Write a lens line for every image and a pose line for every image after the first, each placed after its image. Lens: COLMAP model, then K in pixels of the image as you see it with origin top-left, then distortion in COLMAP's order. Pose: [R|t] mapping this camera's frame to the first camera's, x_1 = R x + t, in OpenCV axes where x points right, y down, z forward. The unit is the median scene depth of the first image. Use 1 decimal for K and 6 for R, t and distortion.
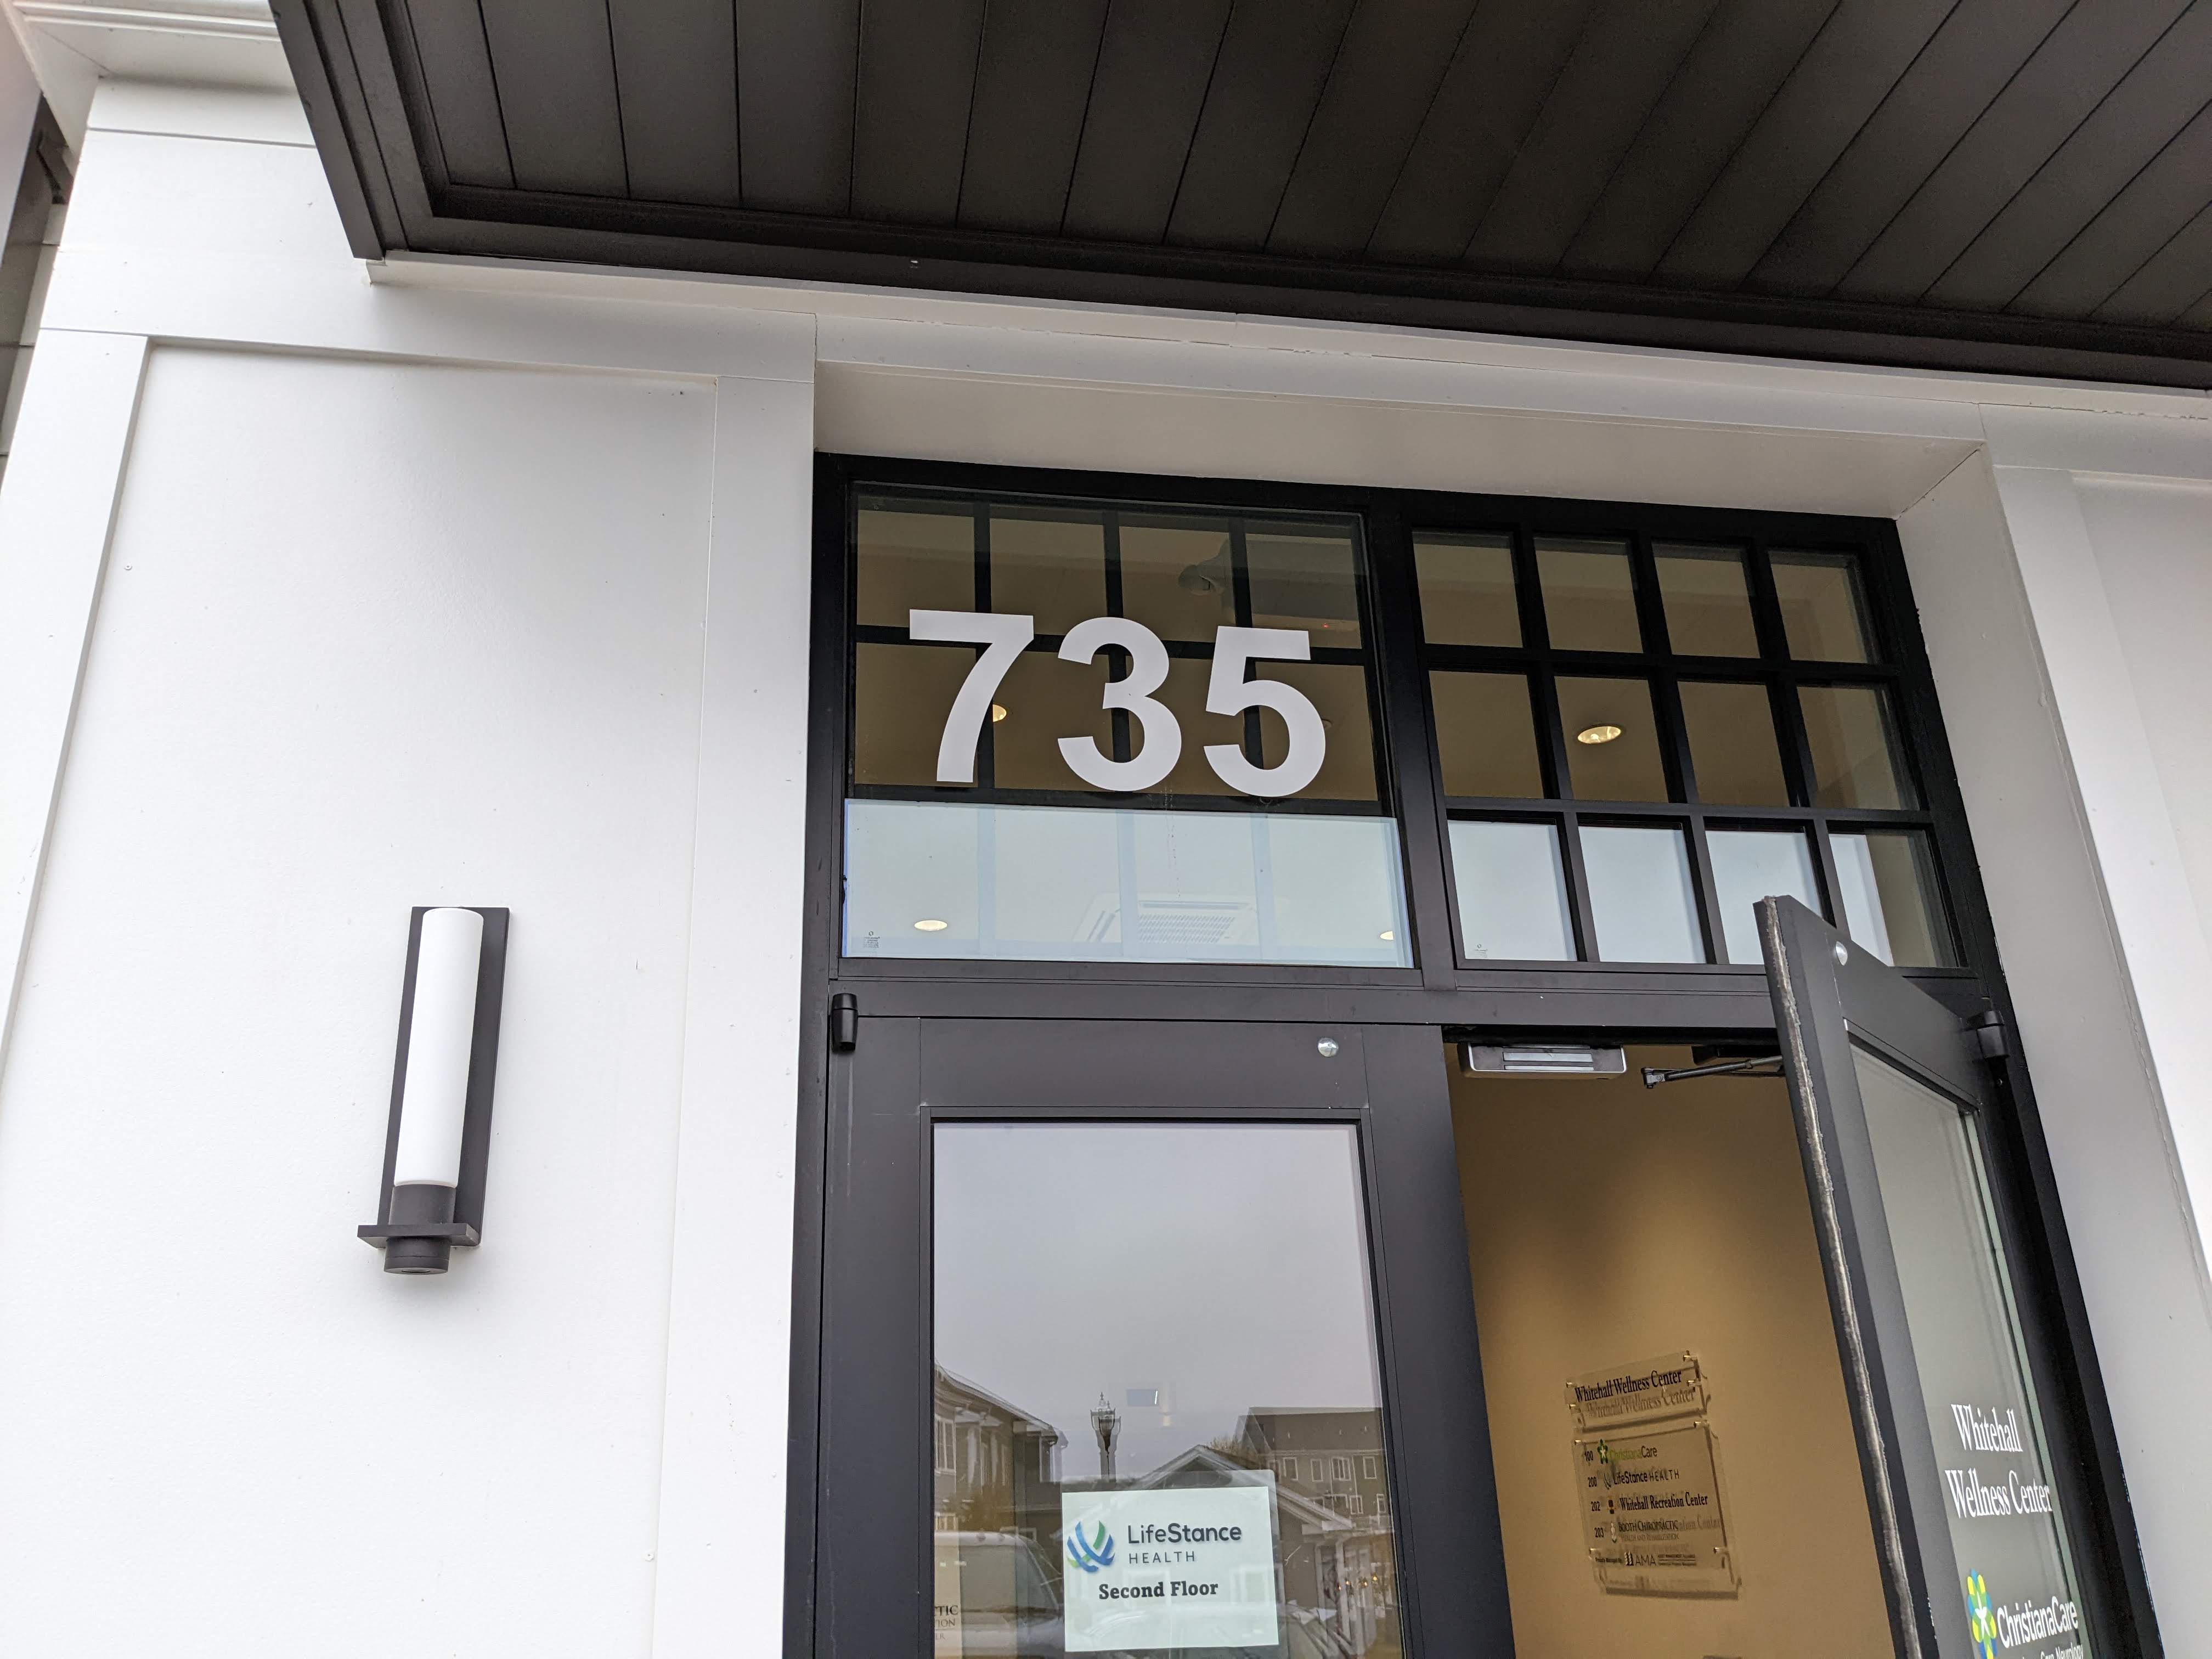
lens RADIAL K [[1746.2, 0, 1104.2], [0, 1746.2, 824.0], [0, 0, 1]] dist [0.036521, -0.009357]
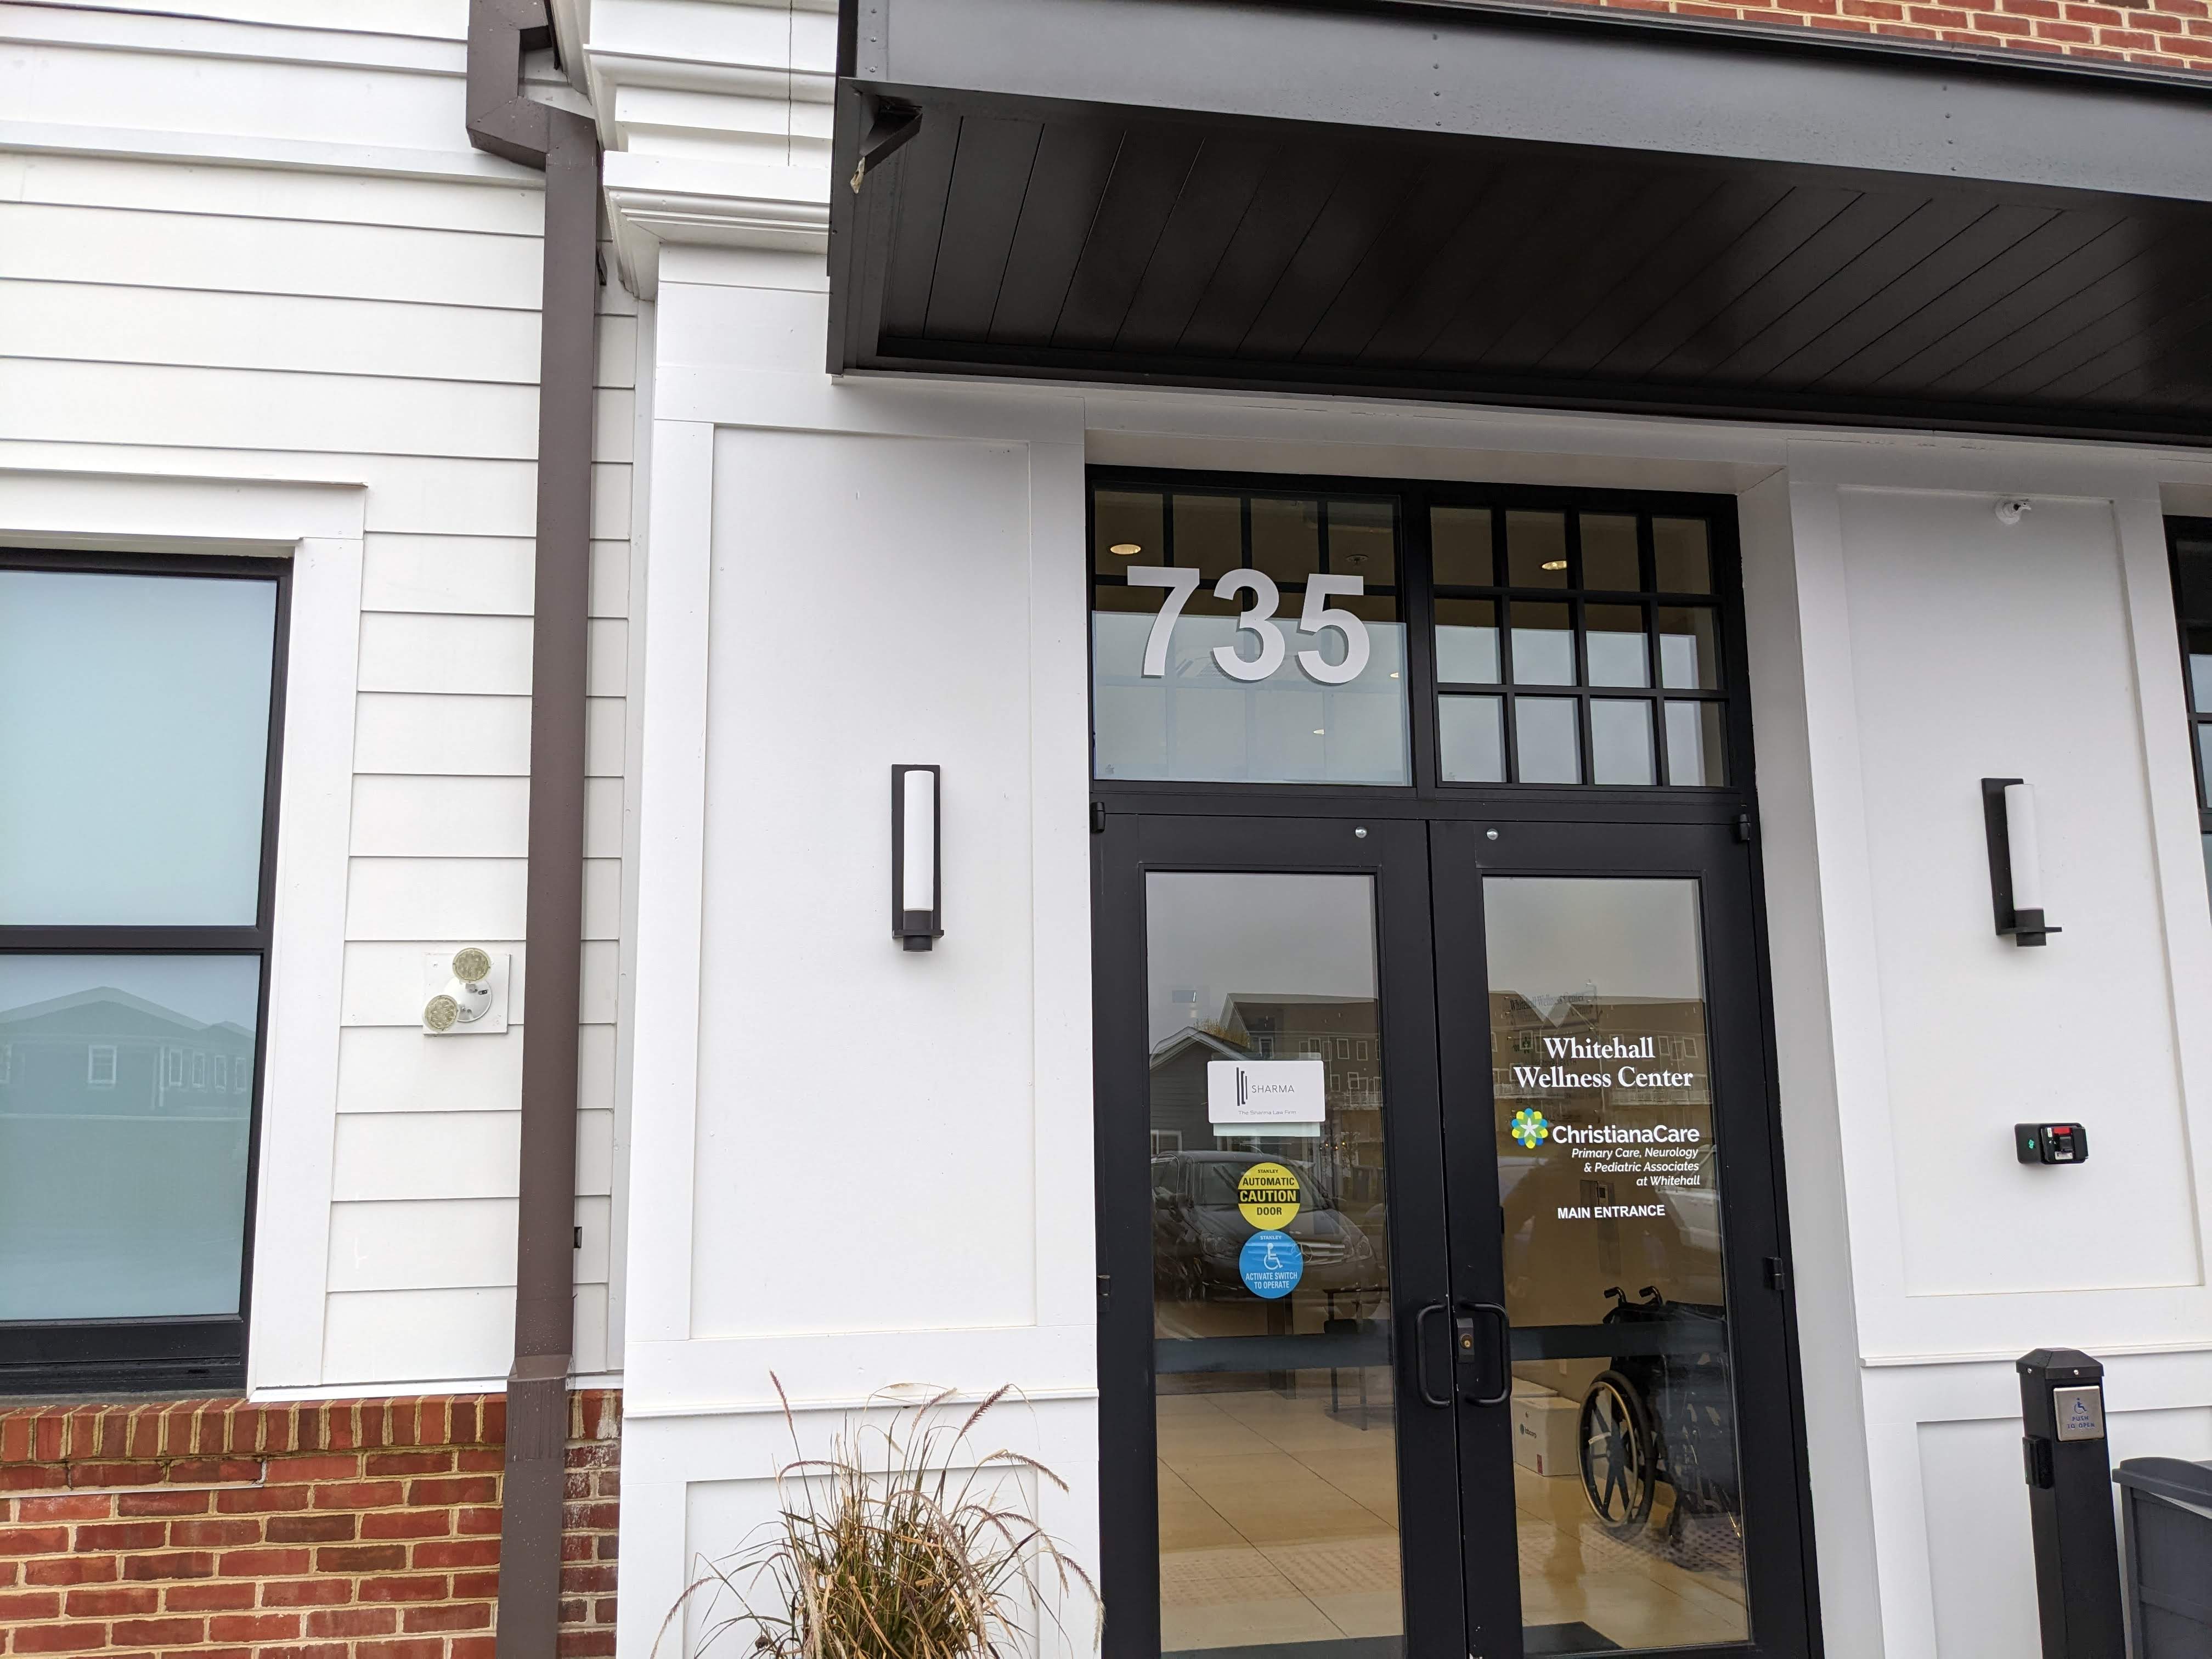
lens RADIAL K [[1746.2, 0, 1102.7], [0, 1746.2, 833.1], [0, 0, 1]] dist [0.036521, -0.009357]
pose [[0.999617, 0.027195, 0.005075, -0.133351], [-0.027635, 0.973105, 0.228700, -0.249860], [0.001281, -0.228753, 0.973484, -0.676537]]
